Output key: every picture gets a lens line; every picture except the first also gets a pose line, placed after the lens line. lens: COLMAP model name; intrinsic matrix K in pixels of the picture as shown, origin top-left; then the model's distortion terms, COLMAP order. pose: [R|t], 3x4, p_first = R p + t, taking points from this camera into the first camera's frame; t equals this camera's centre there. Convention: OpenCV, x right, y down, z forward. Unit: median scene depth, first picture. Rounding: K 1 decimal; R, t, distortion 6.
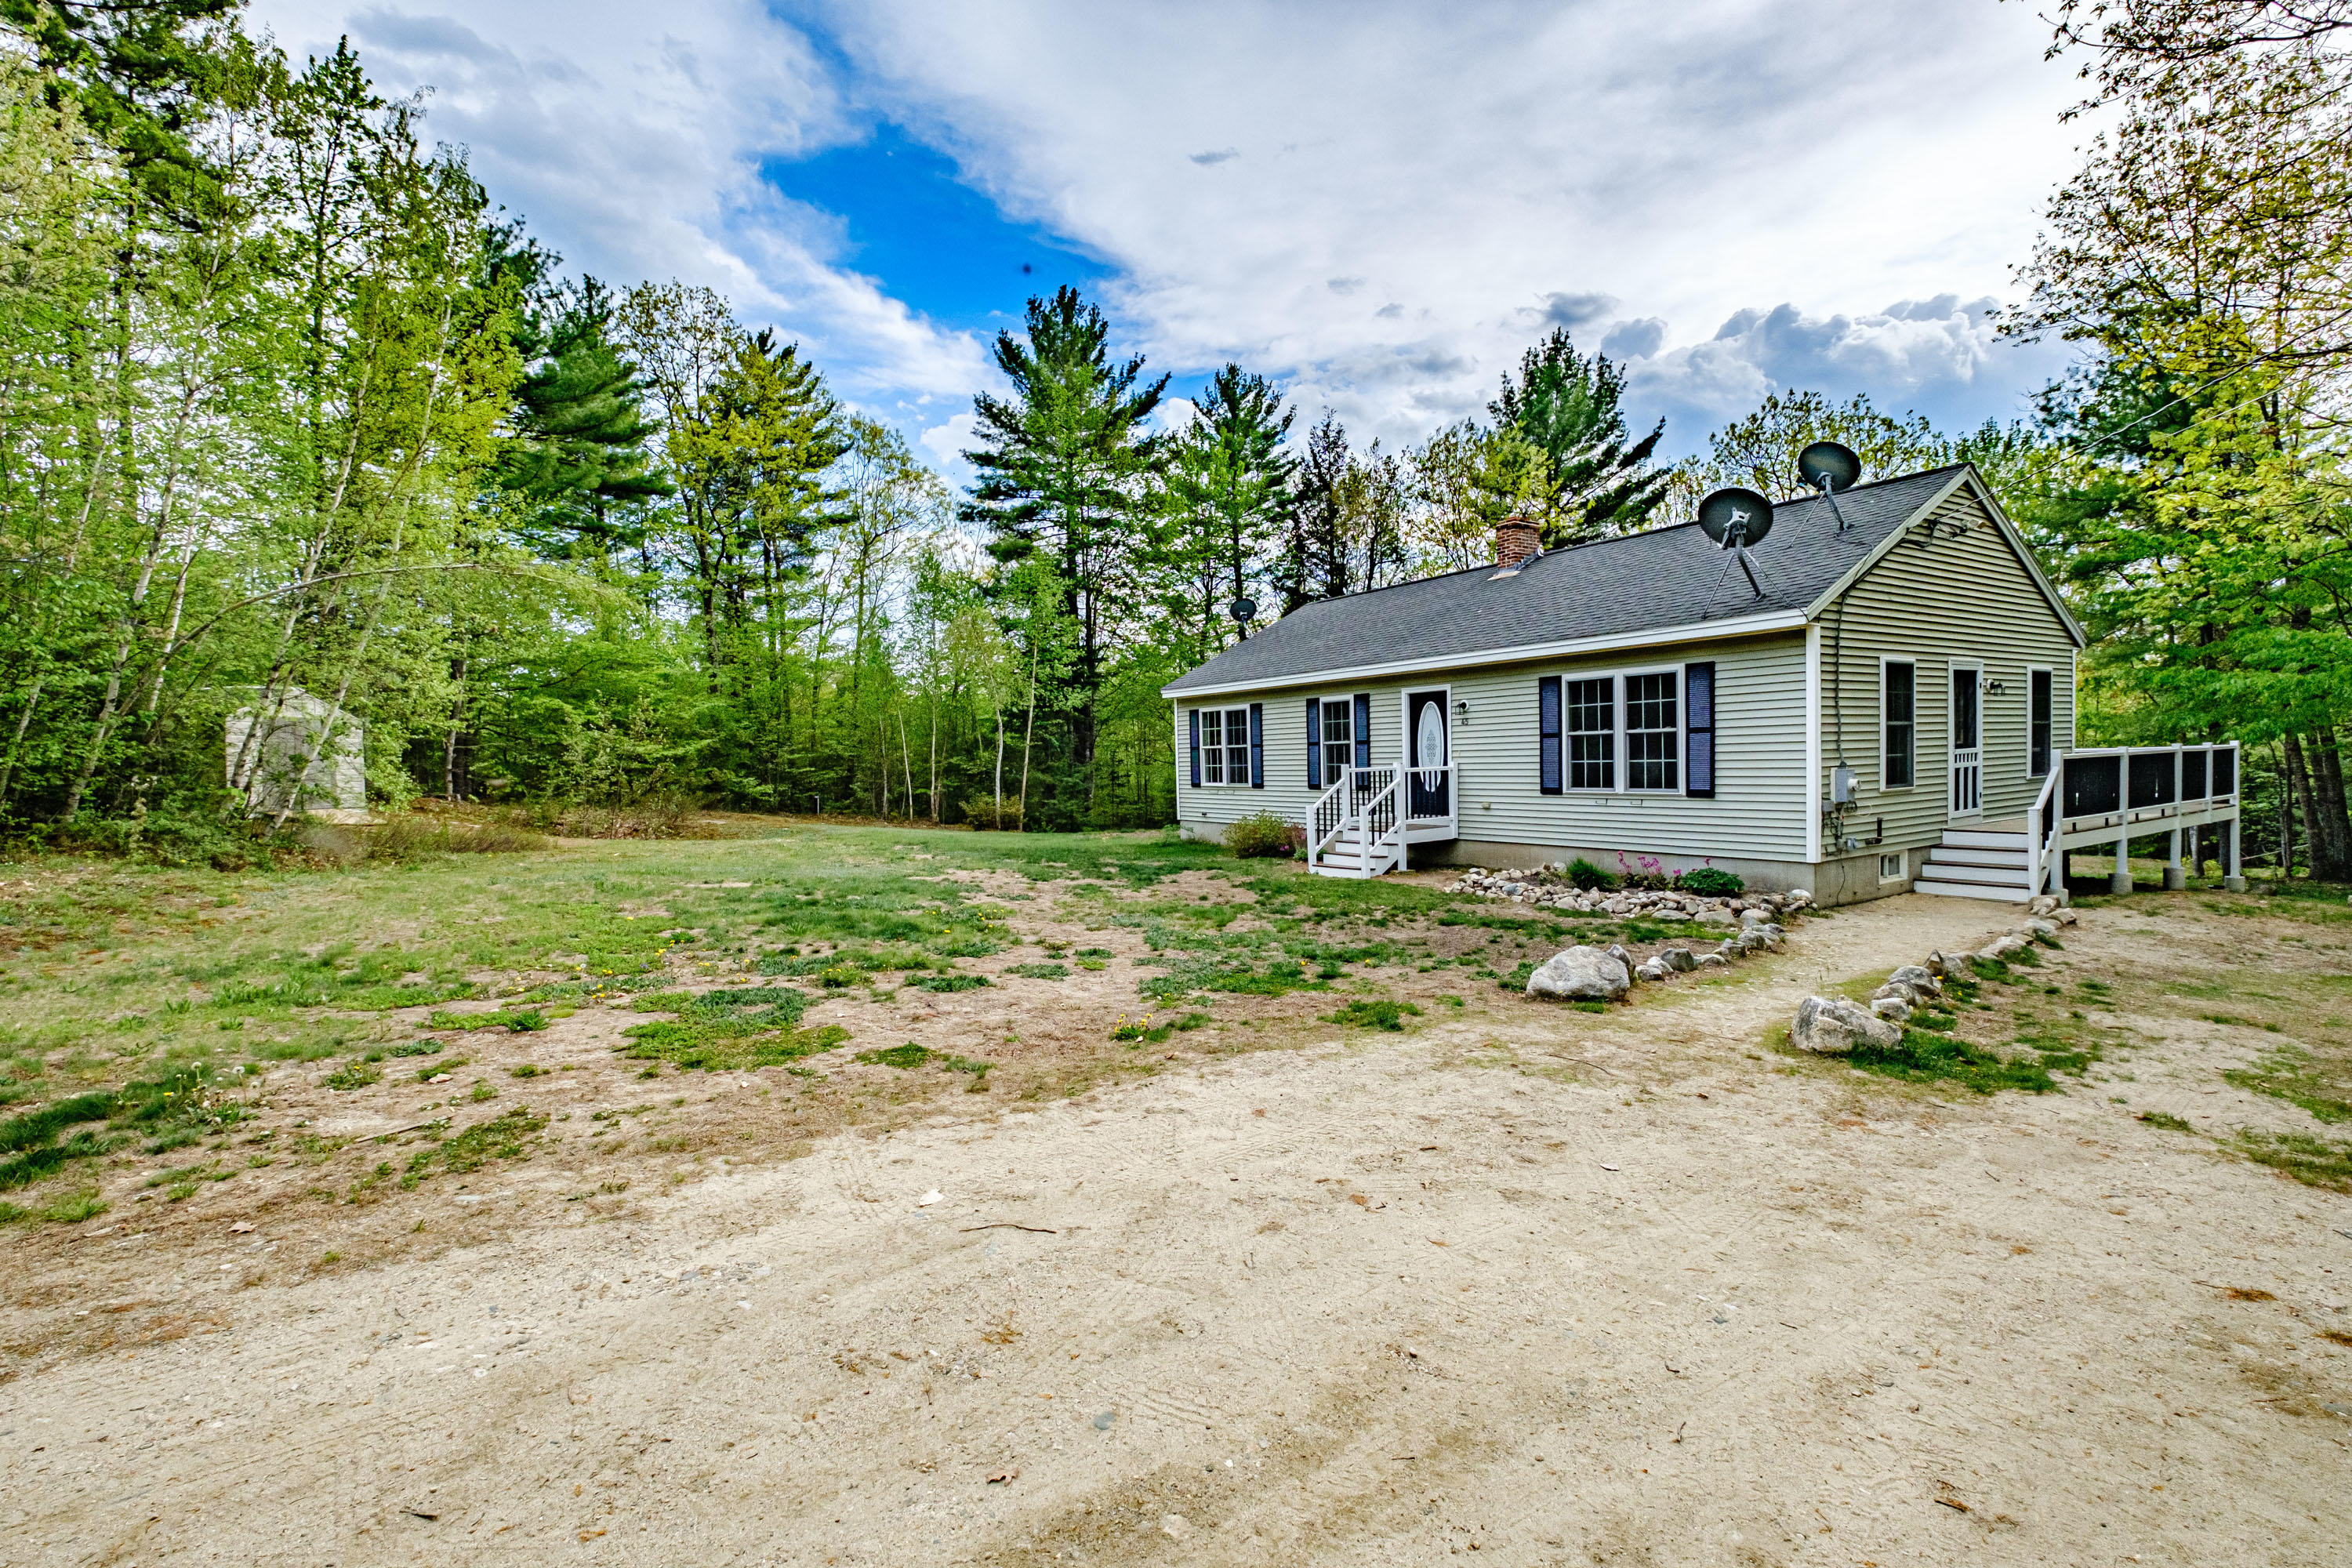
lens RADIAL K [[1046.0, 0, 1176.0], [0, 1046.0, 784.0], [0, 0, 1]] dist [-0.002229, -0.000577]
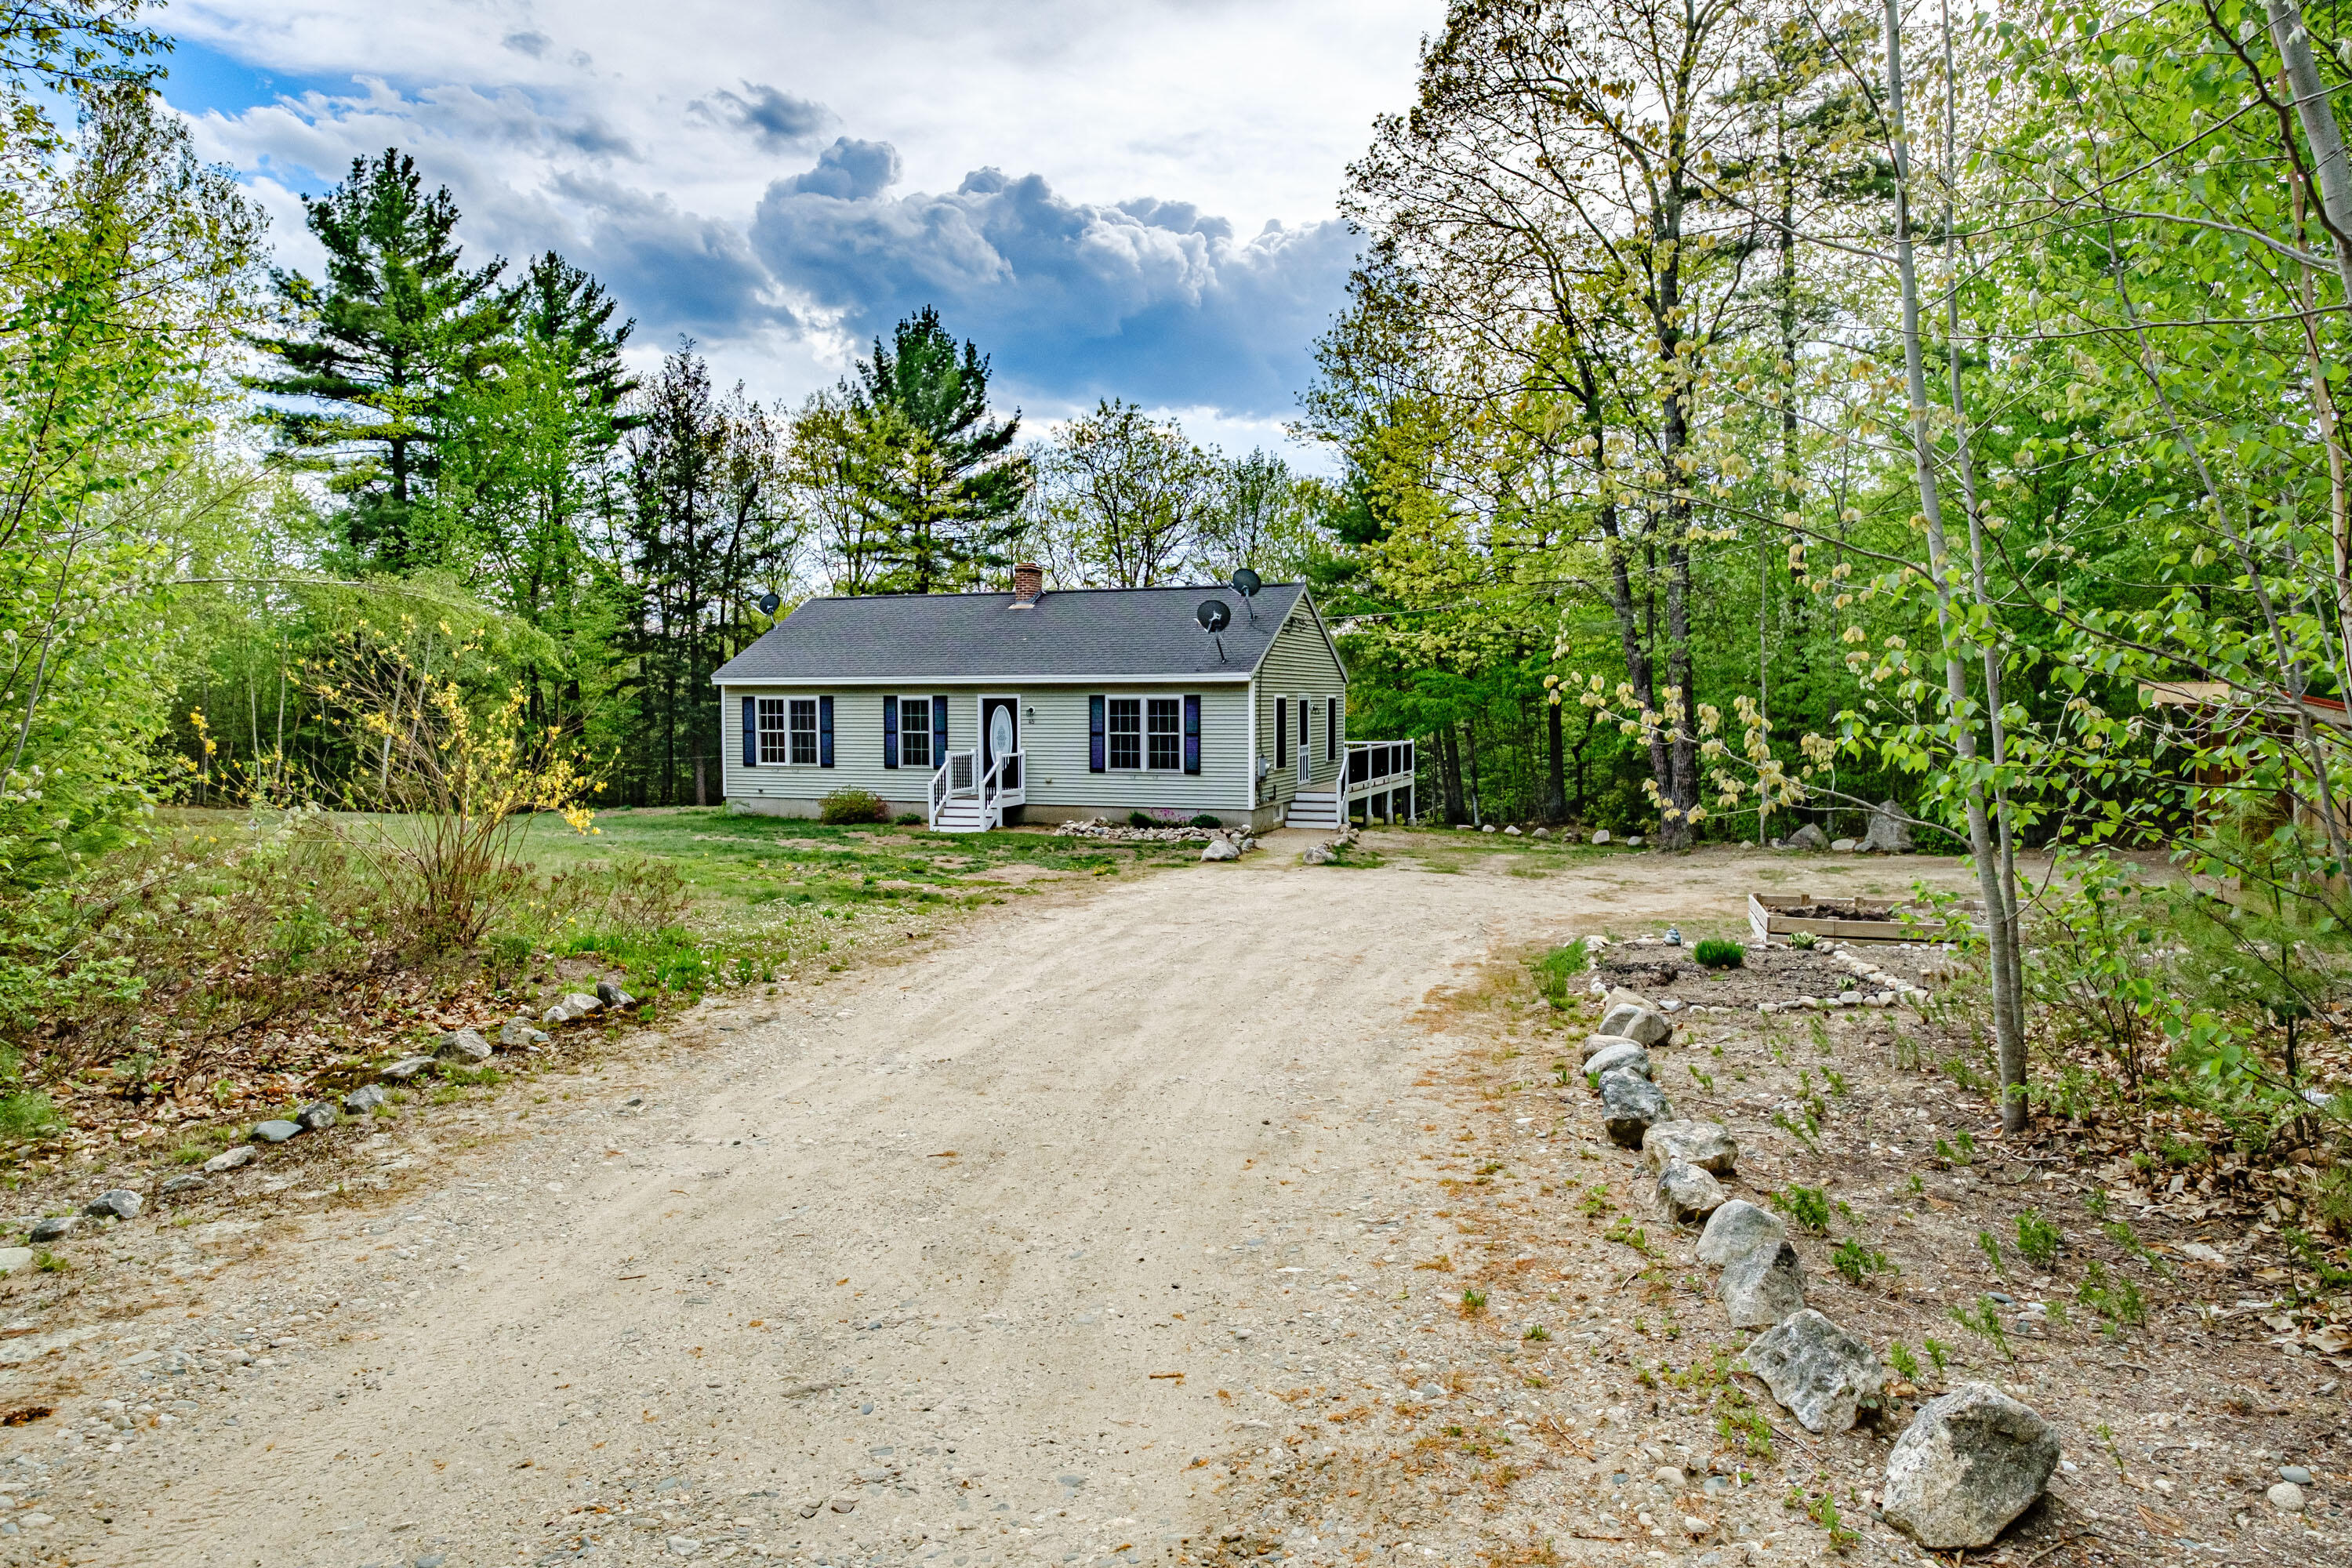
lens RADIAL K [[1498.5, 0, 1176.0], [0, 1498.5, 784.0], [0, 0, 1]] dist [0.000724, 0.000451]
pose [[0.799795, -0.010030, 0.600189, -0.817527], [-0.002775, 0.999788, 0.020406, -0.017380], [-0.600266, -0.017986, 0.799598, -0.777999]]
